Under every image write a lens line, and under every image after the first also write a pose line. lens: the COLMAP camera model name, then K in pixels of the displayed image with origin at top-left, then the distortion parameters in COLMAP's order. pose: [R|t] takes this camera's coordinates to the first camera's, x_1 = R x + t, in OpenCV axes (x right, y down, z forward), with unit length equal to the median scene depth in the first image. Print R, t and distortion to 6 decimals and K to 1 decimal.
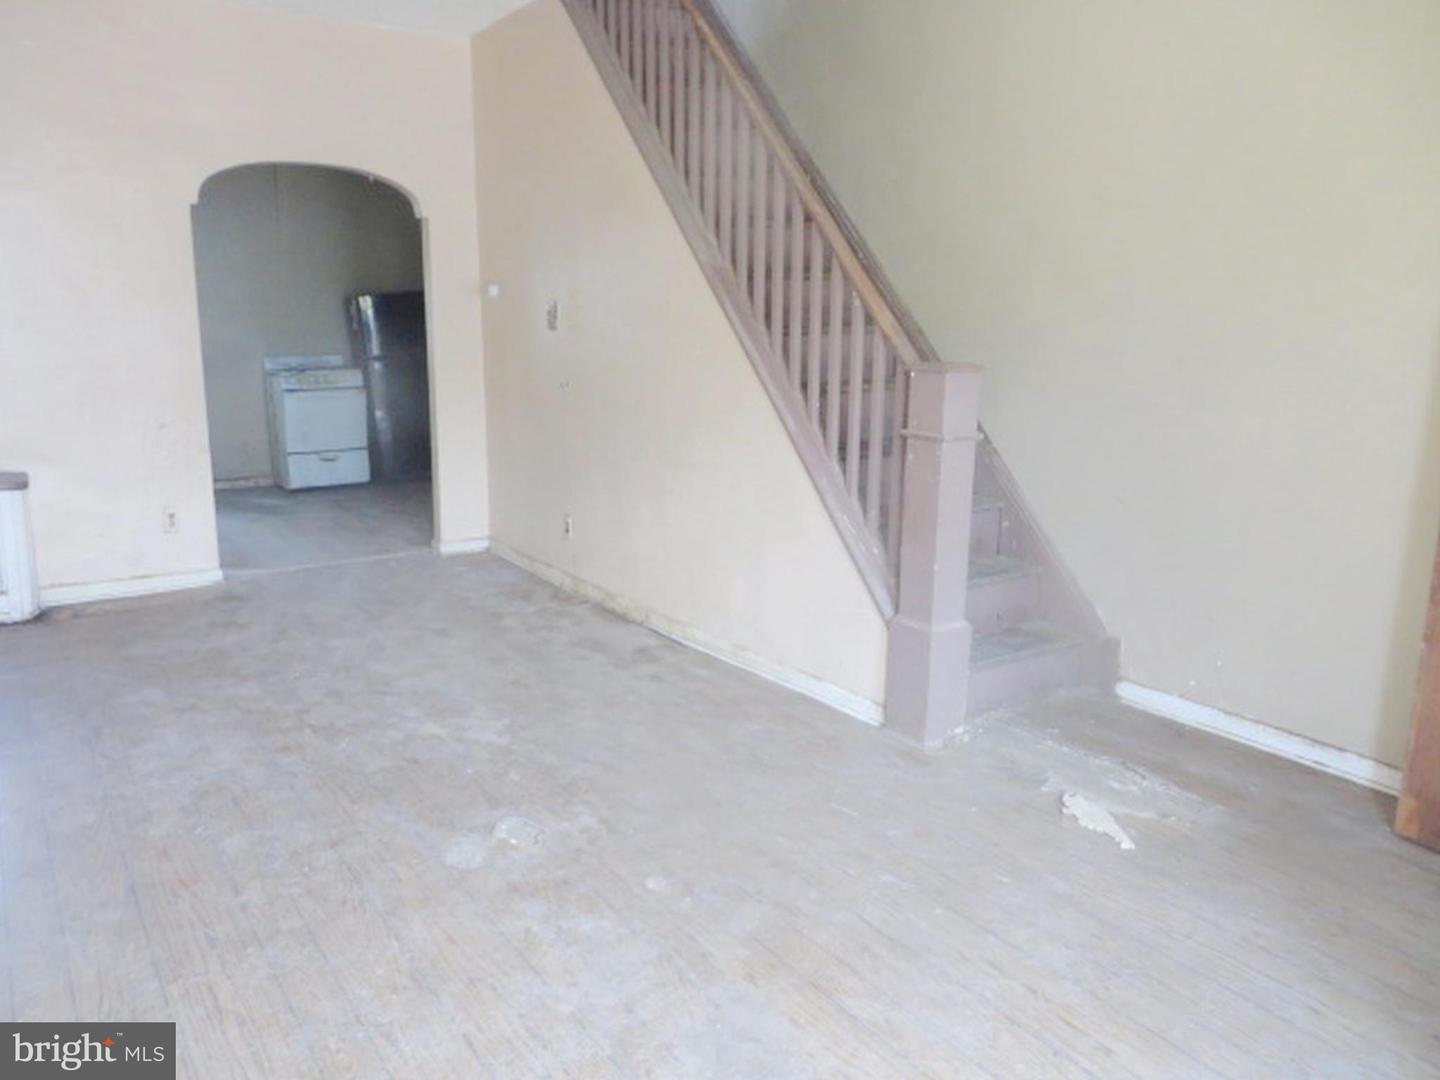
lens RADIAL K [[1073.9, 0, 720.0], [0, 1073.9, 540.0], [0, 0, 1]] dist [-0.021310, 0.002577]
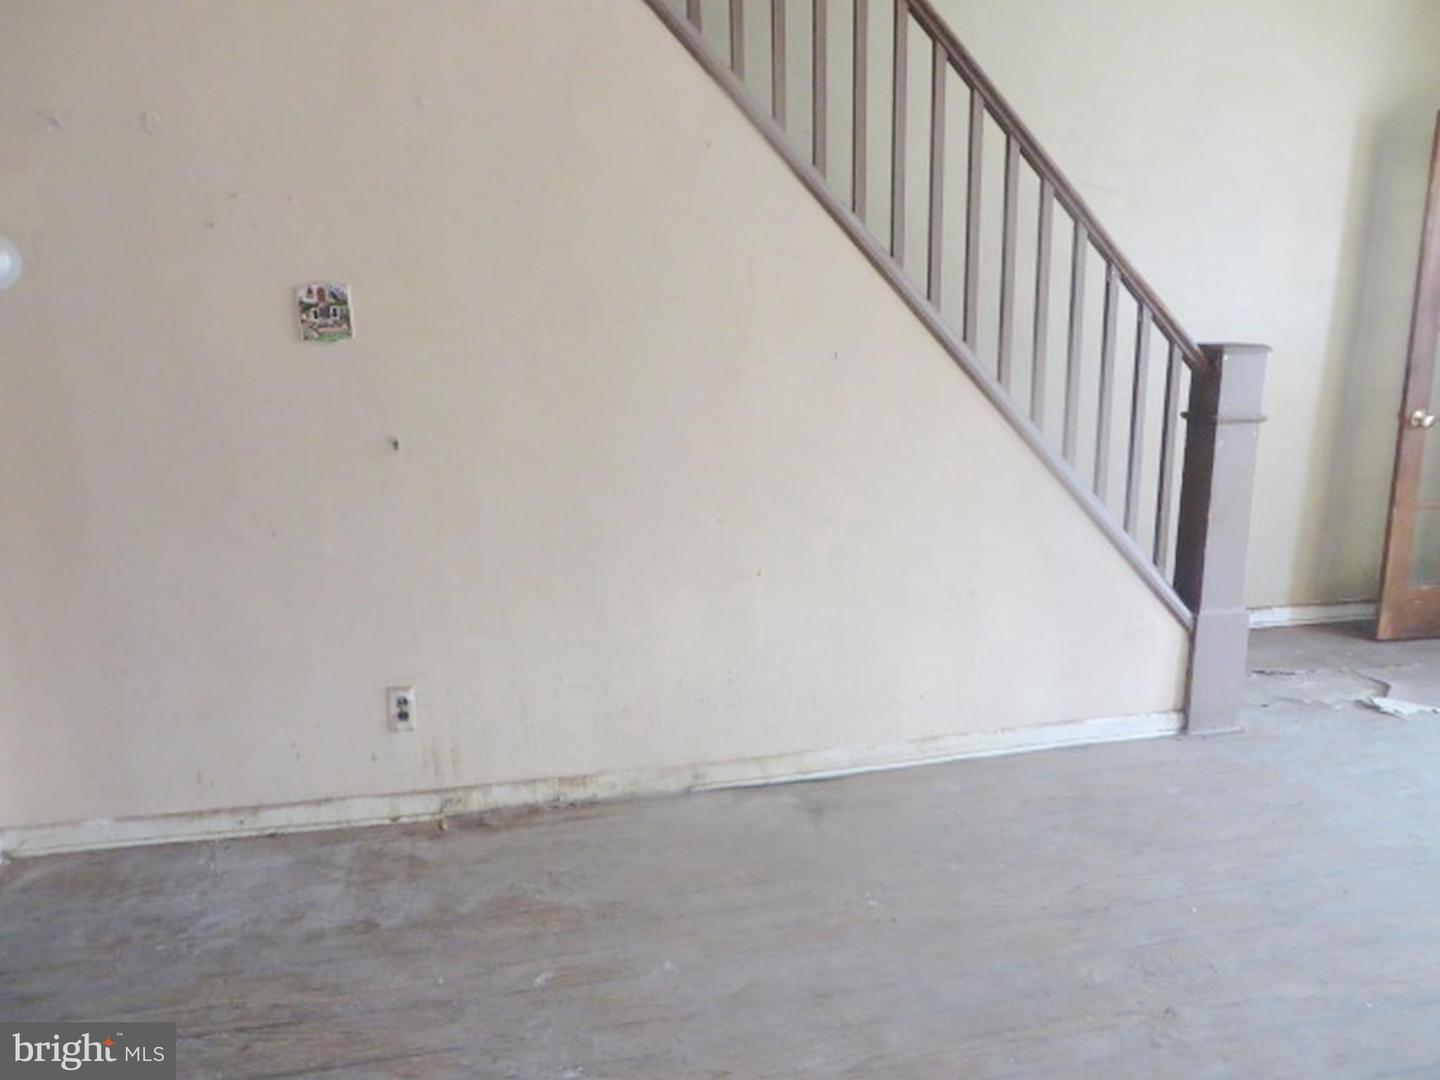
lens RADIAL K [[1073.9, 0, 720.0], [0, 1073.9, 540.0], [0, 0, 1]] dist [-0.021310, 0.002577]
pose [[0.402740, -0.221628, 0.888078, -0.891942], [0.207507, 0.967089, 0.147243, -0.233349], [-0.891483, 0.124982, 0.435474, 1.019631]]
